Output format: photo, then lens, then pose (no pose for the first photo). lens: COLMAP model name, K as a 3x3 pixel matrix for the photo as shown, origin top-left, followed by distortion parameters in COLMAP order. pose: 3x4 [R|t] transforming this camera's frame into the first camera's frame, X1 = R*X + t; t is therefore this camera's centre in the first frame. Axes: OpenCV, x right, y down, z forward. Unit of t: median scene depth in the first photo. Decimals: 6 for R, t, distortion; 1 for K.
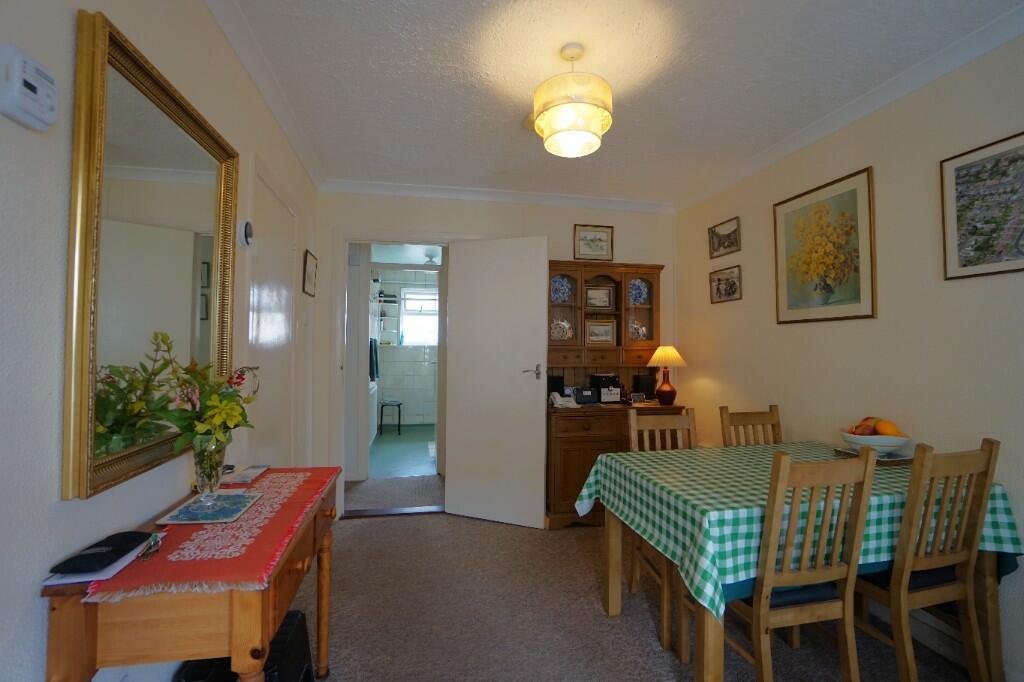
lens RADIAL K [[457.7, 0, 504.6], [0, 457.7, 337.2], [0, 0, 1]] dist [-0.047428, 0.015606]
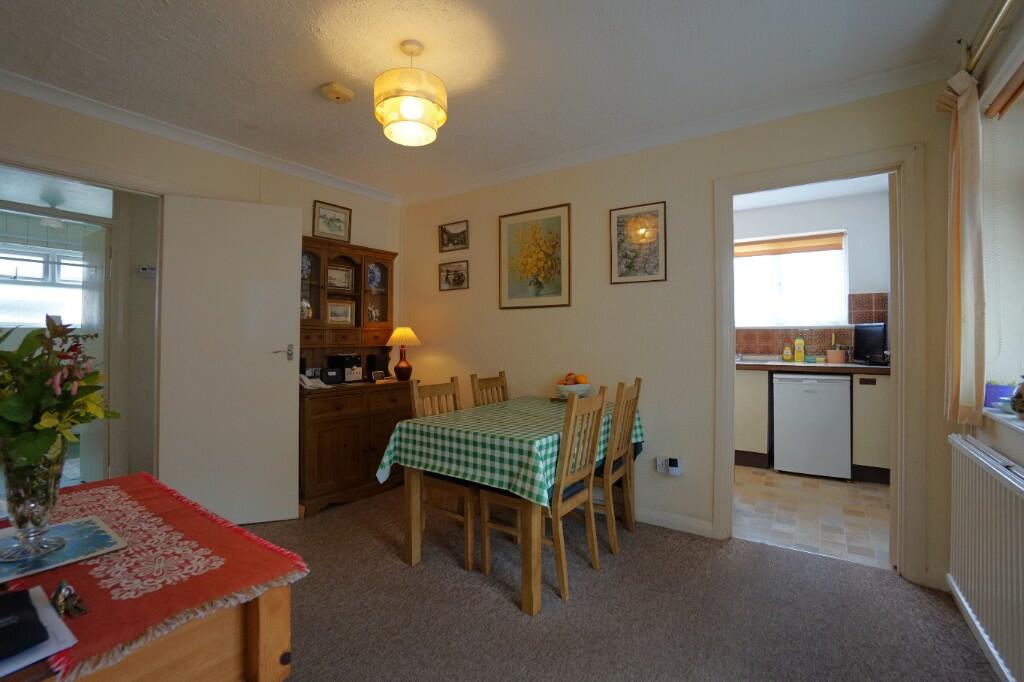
lens RADIAL K [[457.7, 0, 505.7], [0, 457.7, 332.5], [0, 0, 1]] dist [-0.047428, 0.015606]
pose [[0.731729, 0.000705, 0.681595, -0.313920], [-0.012475, 0.999846, 0.012358, 0.023640], [-0.681482, -0.017545, 0.731625, 0.031676]]
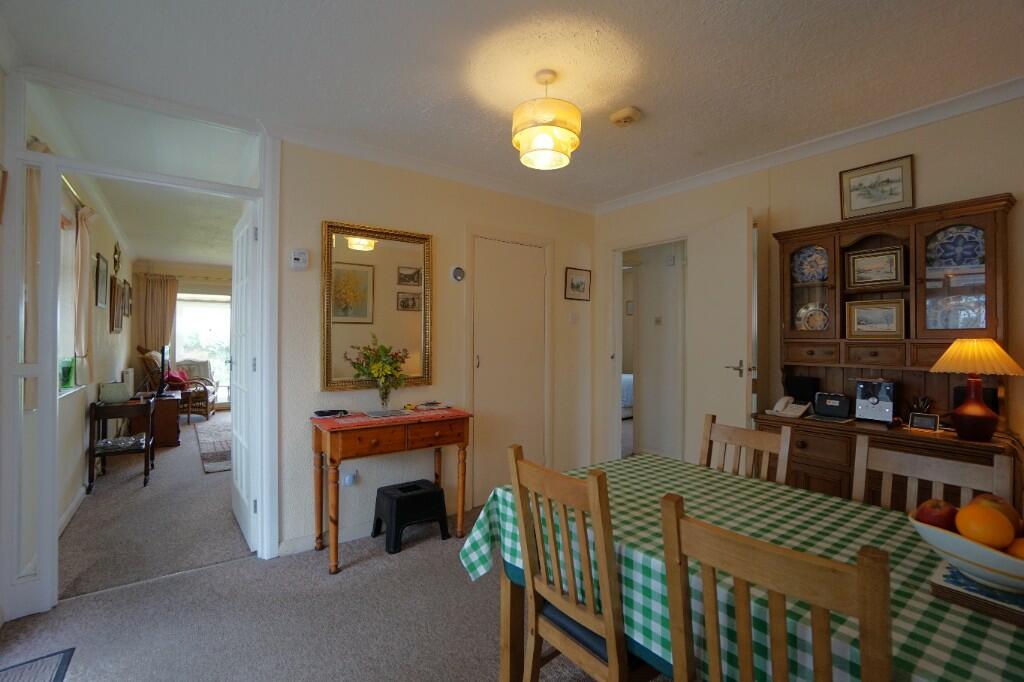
lens RADIAL K [[457.7, 0, 514.7], [0, 457.7, 337.5], [0, 0, 1]] dist [-0.047428, 0.015606]
pose [[0.431536, -0.009552, -0.902045, 0.885689], [0.017014, 0.999852, -0.002448, 0.015569], [0.901935, -0.014290, 0.431635, 0.336315]]
